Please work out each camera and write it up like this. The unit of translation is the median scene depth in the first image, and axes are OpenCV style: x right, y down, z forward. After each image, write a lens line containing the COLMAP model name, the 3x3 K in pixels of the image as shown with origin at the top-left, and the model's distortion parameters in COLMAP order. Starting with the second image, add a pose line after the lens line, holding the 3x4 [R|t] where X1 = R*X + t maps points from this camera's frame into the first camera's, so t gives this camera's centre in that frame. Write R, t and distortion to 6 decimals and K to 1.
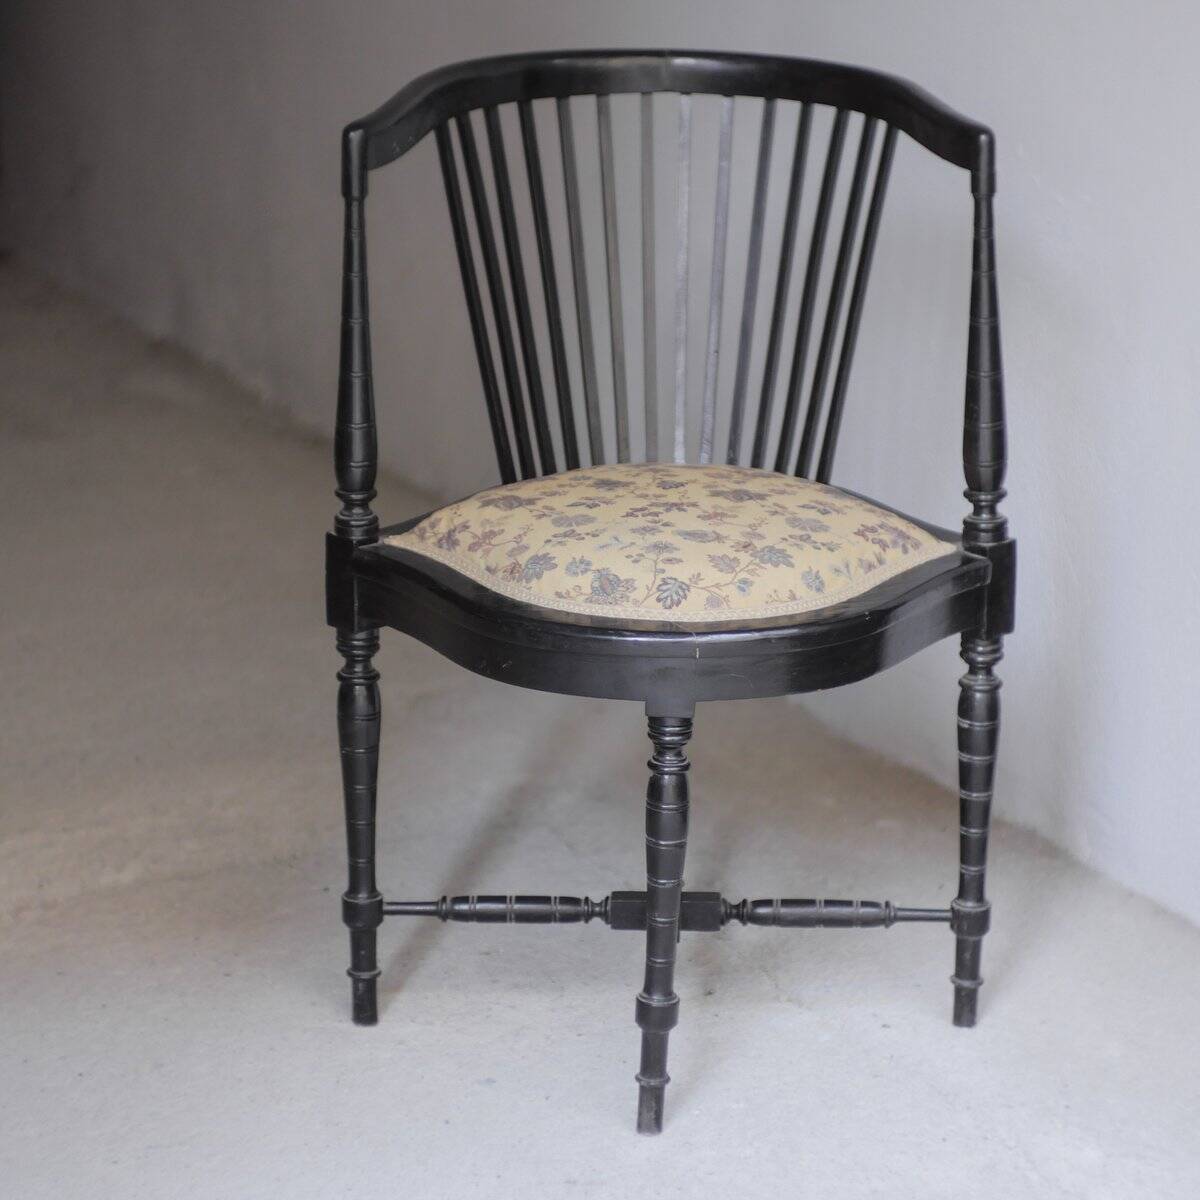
lens RADIAL K [[5001.8, 0, 600.0], [0, 5001.8, 600.0], [0, 0, 1]] dist [-0.011082, 1.010902]
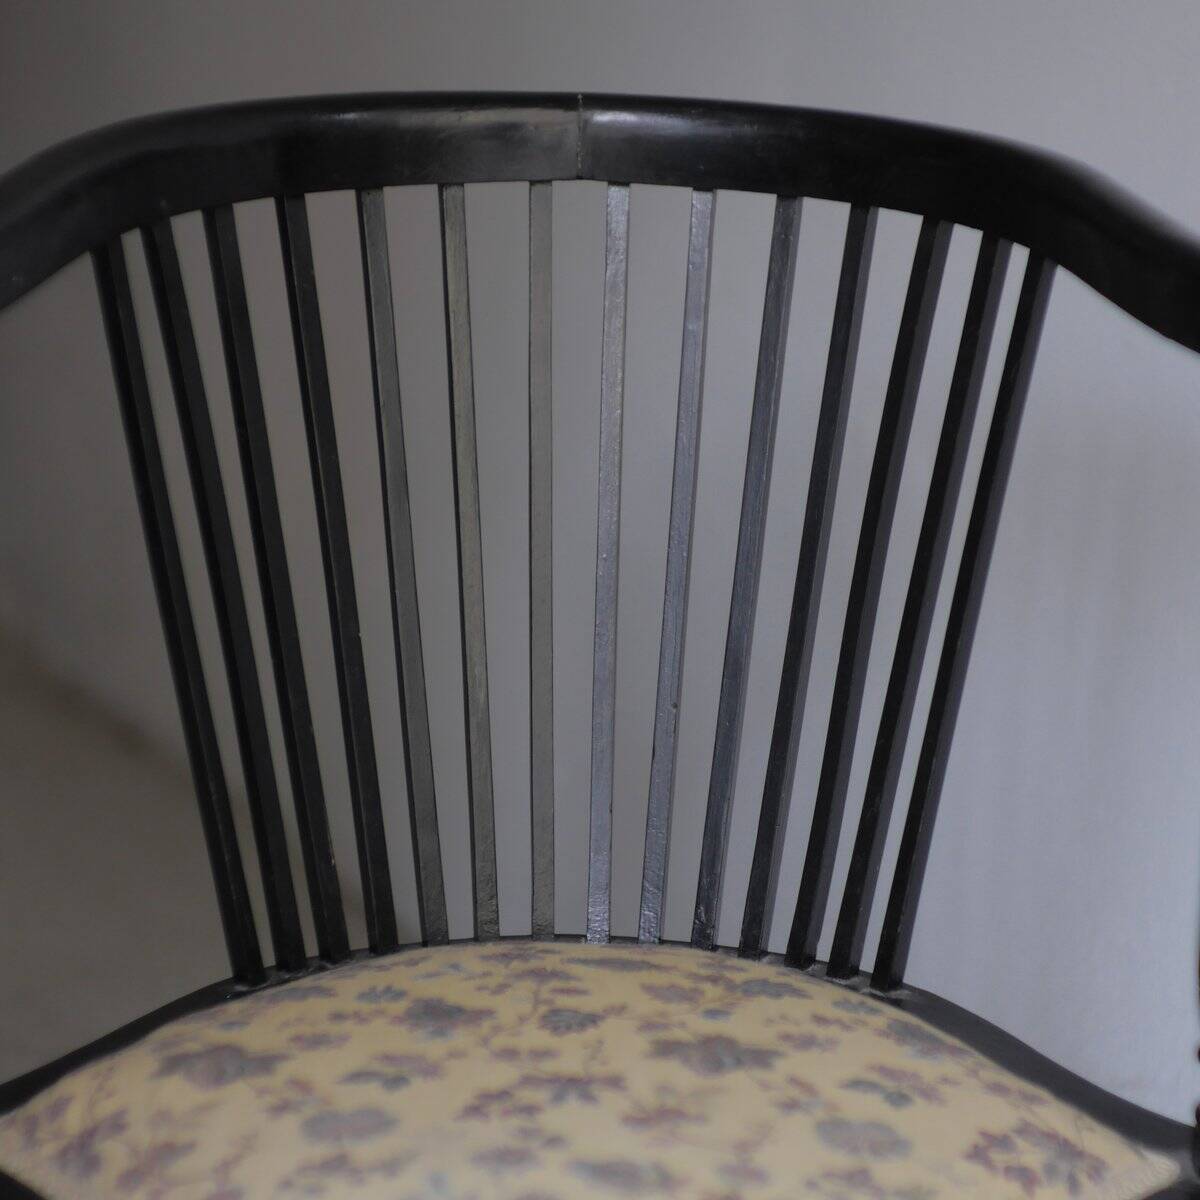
lens RADIAL K [[4936.7, 0, 600.0], [0, 4936.7, 600.0], [0, 0, 1]] dist [0.049680, -1.418533]
pose [[0.999947, 0.010284, -0.000948, 0.017235], [-0.010291, 0.999914, -0.008117, -0.059433], [0.000864, 0.008126, 0.999967, 0.542590]]
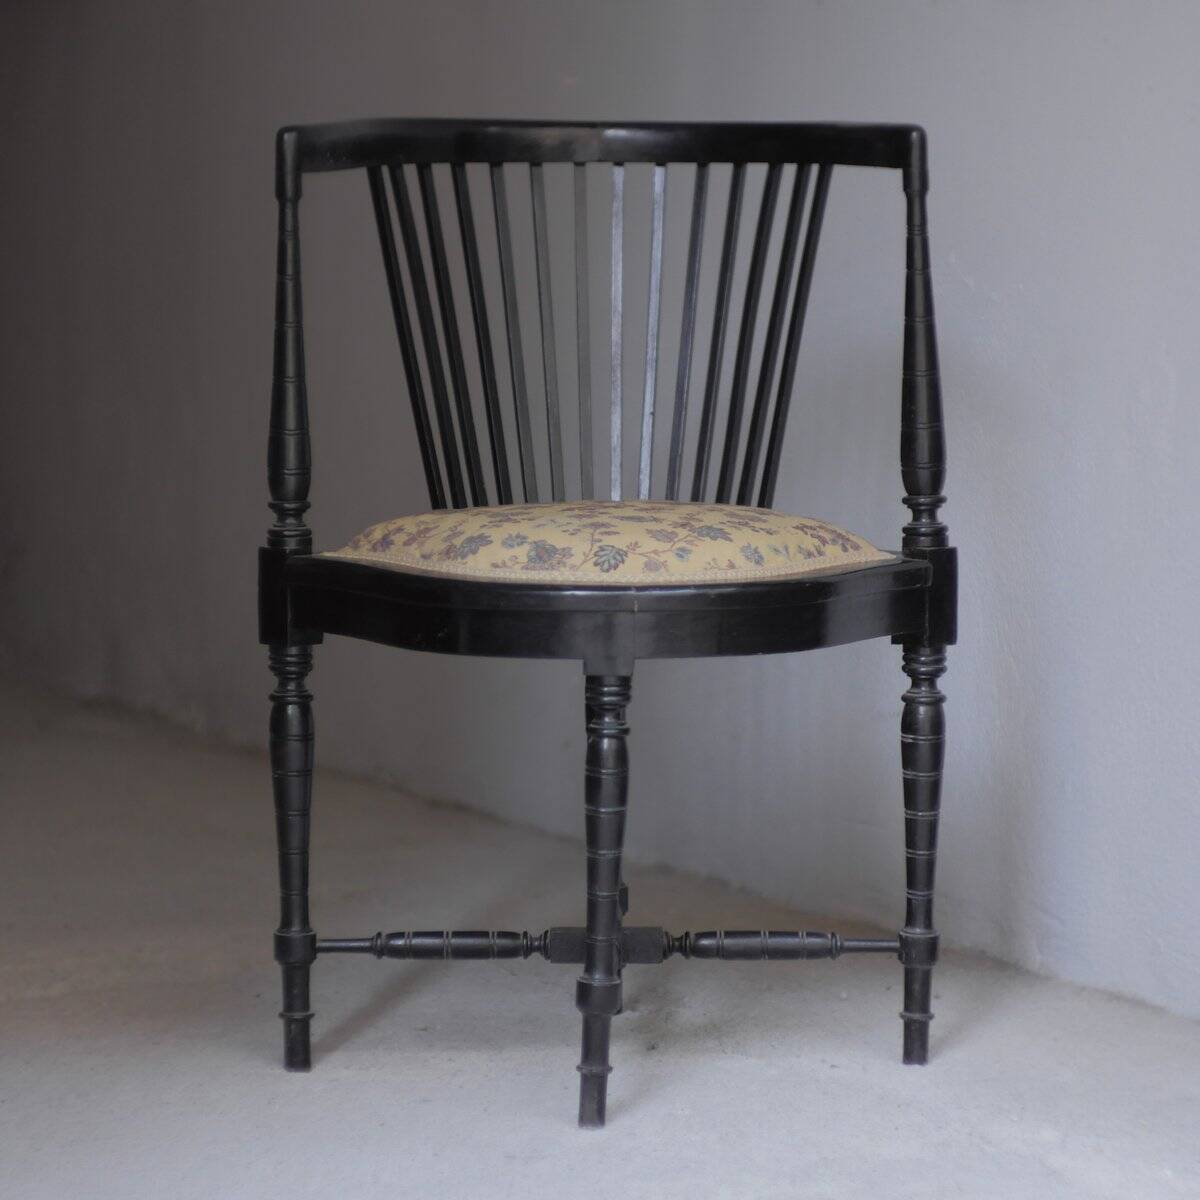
lens RADIAL K [[5001.8, 0, 600.0], [0, 5001.8, 600.0], [0, 0, 1]] dist [-0.011082, 1.010902]
pose [[0.999888, -0.007403, 0.013013, -0.000354], [0.009651, 0.983218, -0.182179, 0.178898], [-0.011446, 0.182284, 0.983179, 0.029442]]
